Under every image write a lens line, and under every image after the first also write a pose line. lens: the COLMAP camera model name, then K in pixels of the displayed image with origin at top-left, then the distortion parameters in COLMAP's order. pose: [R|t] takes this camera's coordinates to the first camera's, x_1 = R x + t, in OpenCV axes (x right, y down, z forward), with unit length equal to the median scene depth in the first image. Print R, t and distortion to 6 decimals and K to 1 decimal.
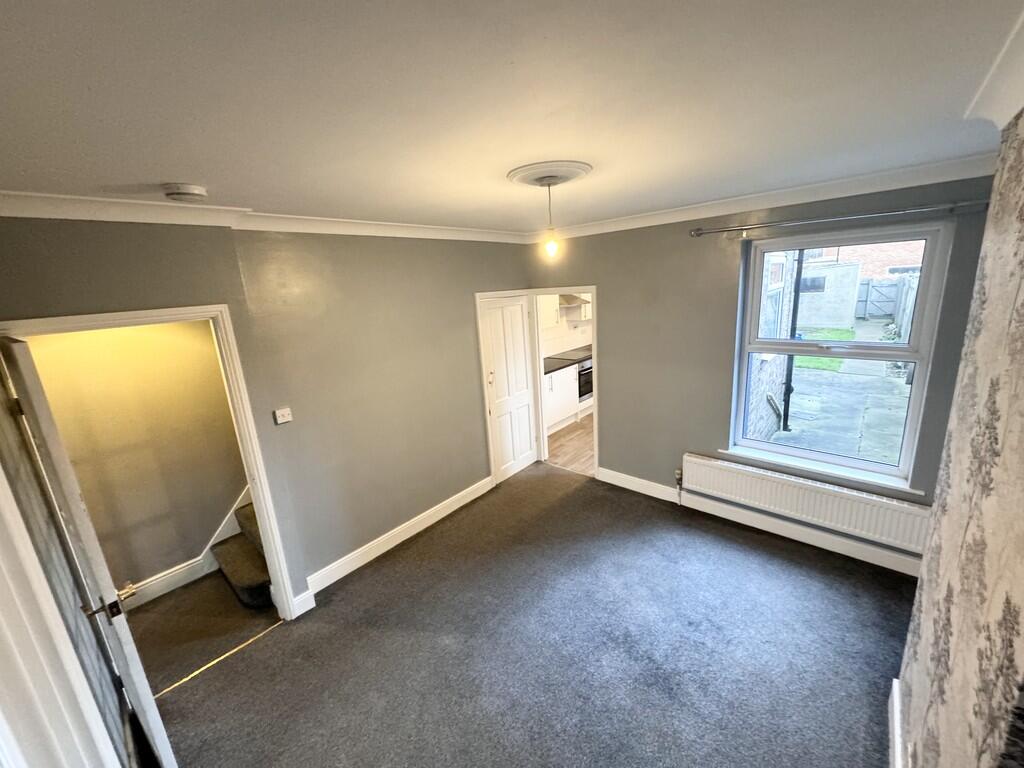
lens RADIAL K [[408.0, 0, 509.5], [0, 408.0, 381.6], [0, 0, 1]] dist [0.008469, 0.000283]
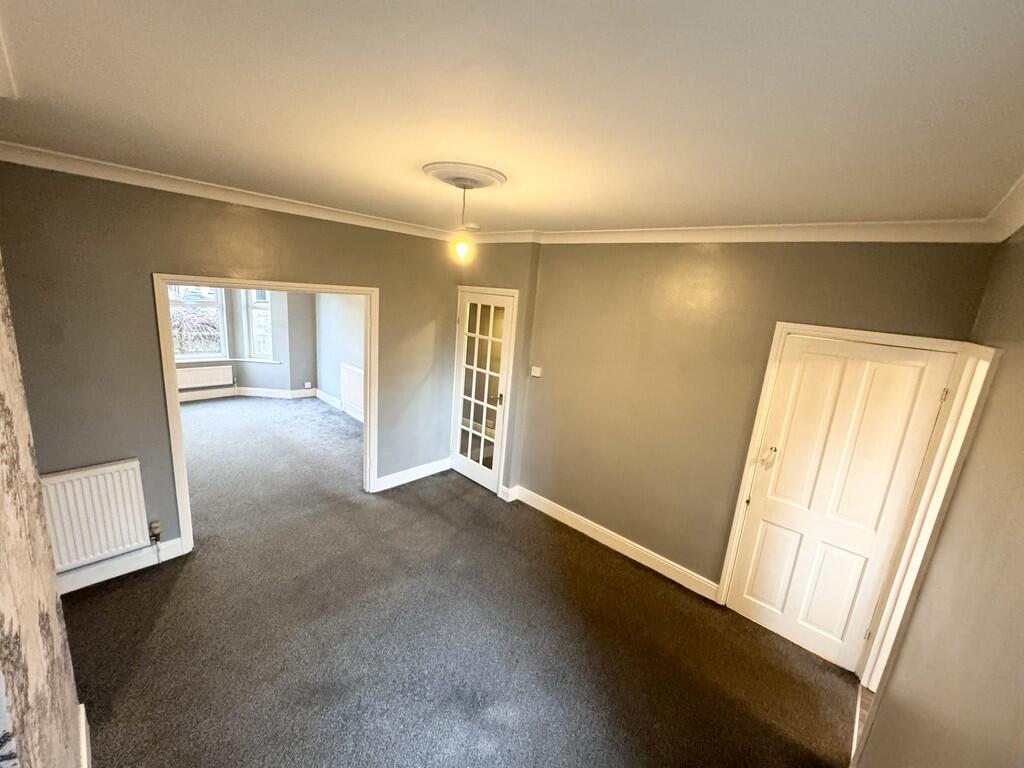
lens RADIAL K [[408.0, 0, 511.5], [0, 408.0, 385.4], [0, 0, 1]] dist [0.008469, 0.000283]
pose [[-0.017101, 0.293740, -0.955732, 0.946257], [-0.316240, 0.905212, 0.283871, -0.286874], [0.948525, 0.307095, 0.077412, 0.942371]]
